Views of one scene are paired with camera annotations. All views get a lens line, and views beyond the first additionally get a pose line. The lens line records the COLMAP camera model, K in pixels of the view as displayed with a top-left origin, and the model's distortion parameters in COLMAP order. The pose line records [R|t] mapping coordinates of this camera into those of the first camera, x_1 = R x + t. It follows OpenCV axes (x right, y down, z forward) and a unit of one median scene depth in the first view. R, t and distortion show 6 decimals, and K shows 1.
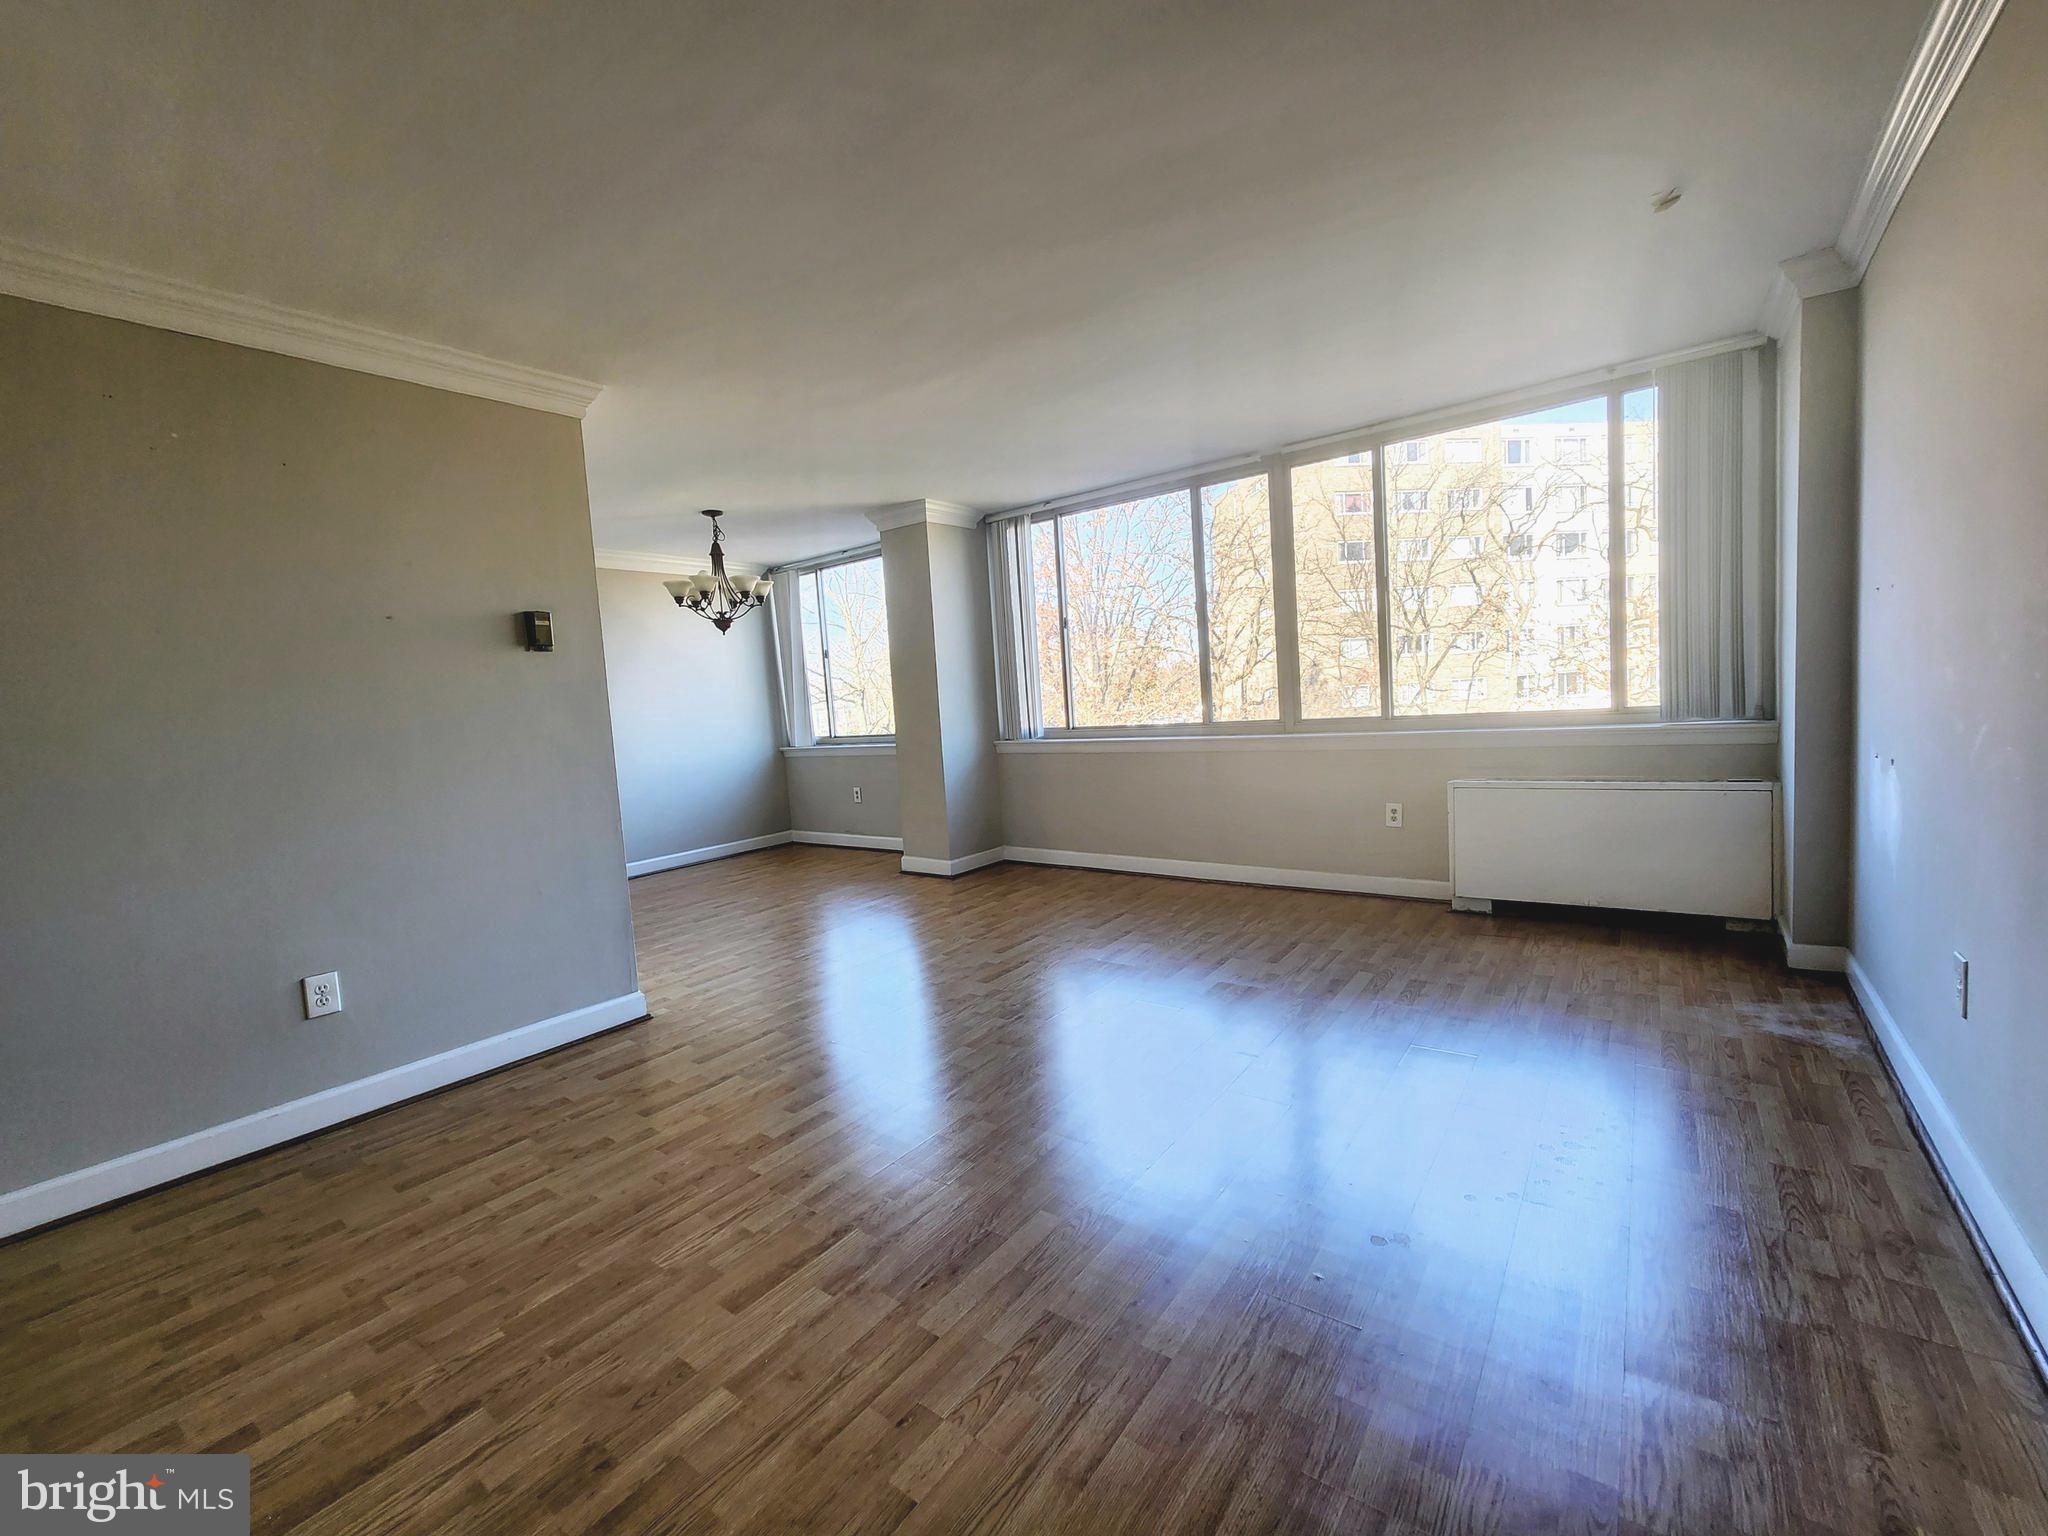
lens RADIAL K [[823.1, 0, 1011.9], [0, 823.1, 766.6], [0, 0, 1]] dist [-0.002277, -0.000031]
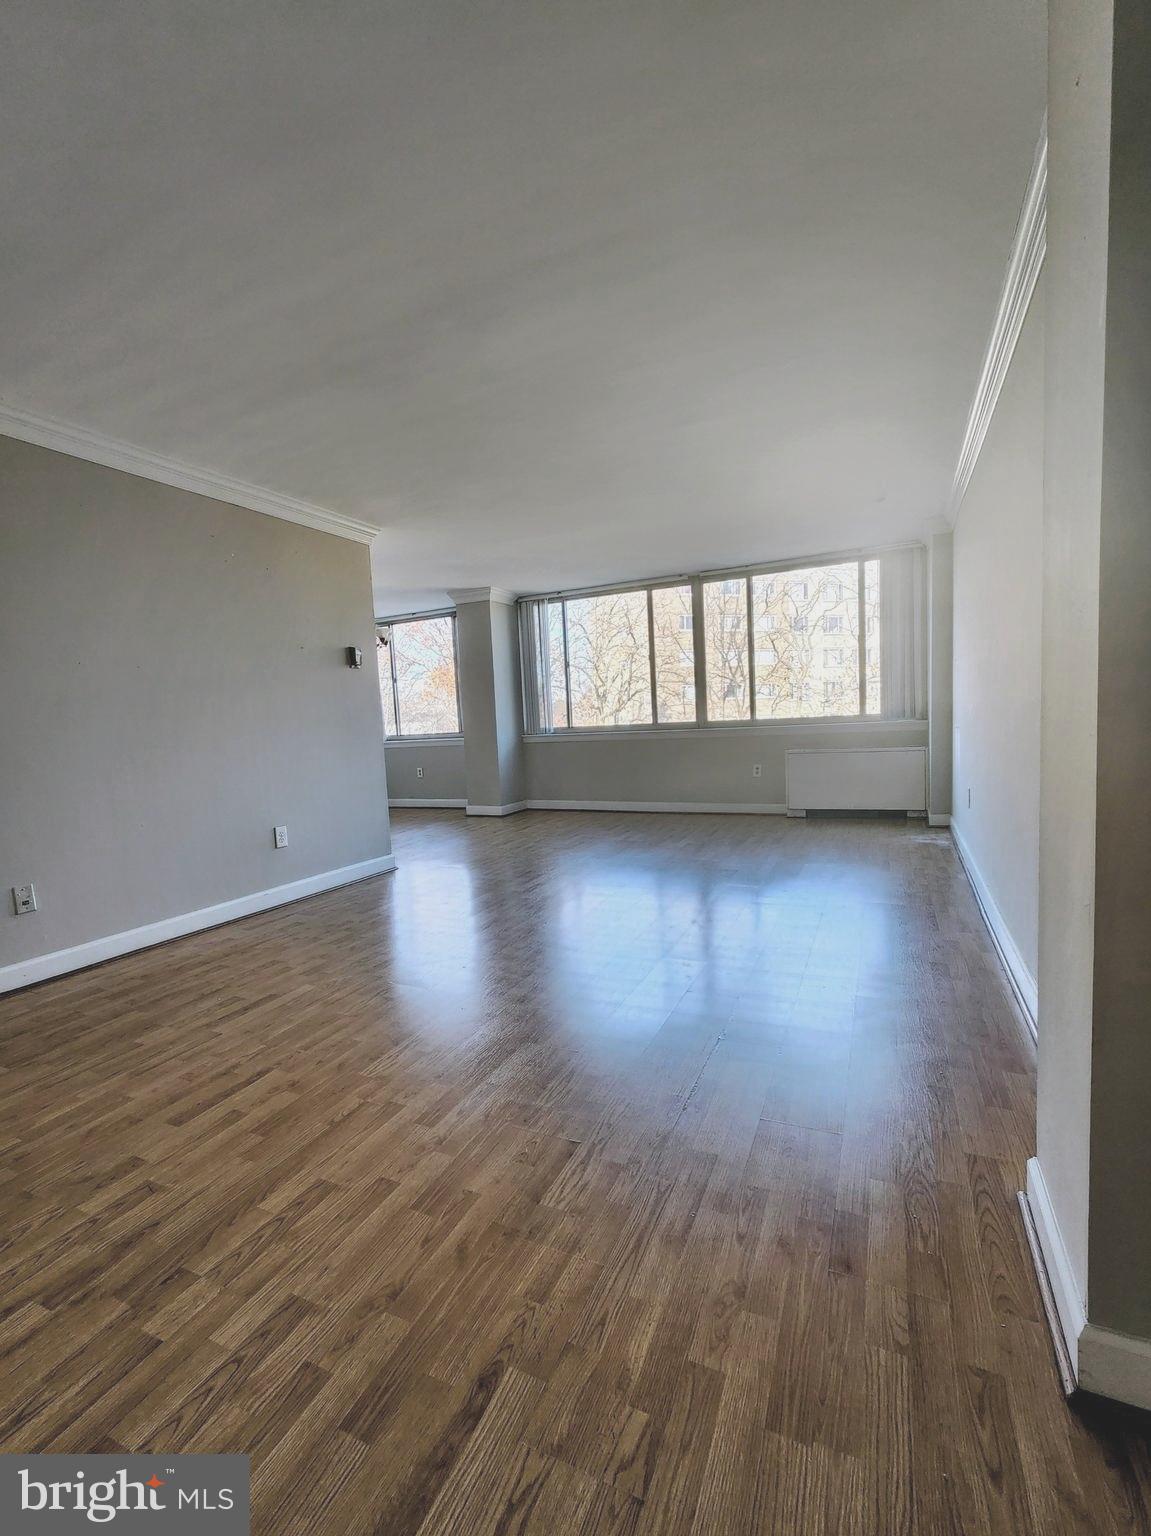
lens RADIAL K [[651.6, 0, 556.8], [0, 651.6, 781.0], [0, 0, 1]] dist [-0.000673, 0.000567]
pose [[0.980512, -0.000186, 0.196457, -0.237556], [0.000488, 0.999999, -0.001486, 0.070165], [-0.196457, 0.001553, 0.980511, -0.320984]]
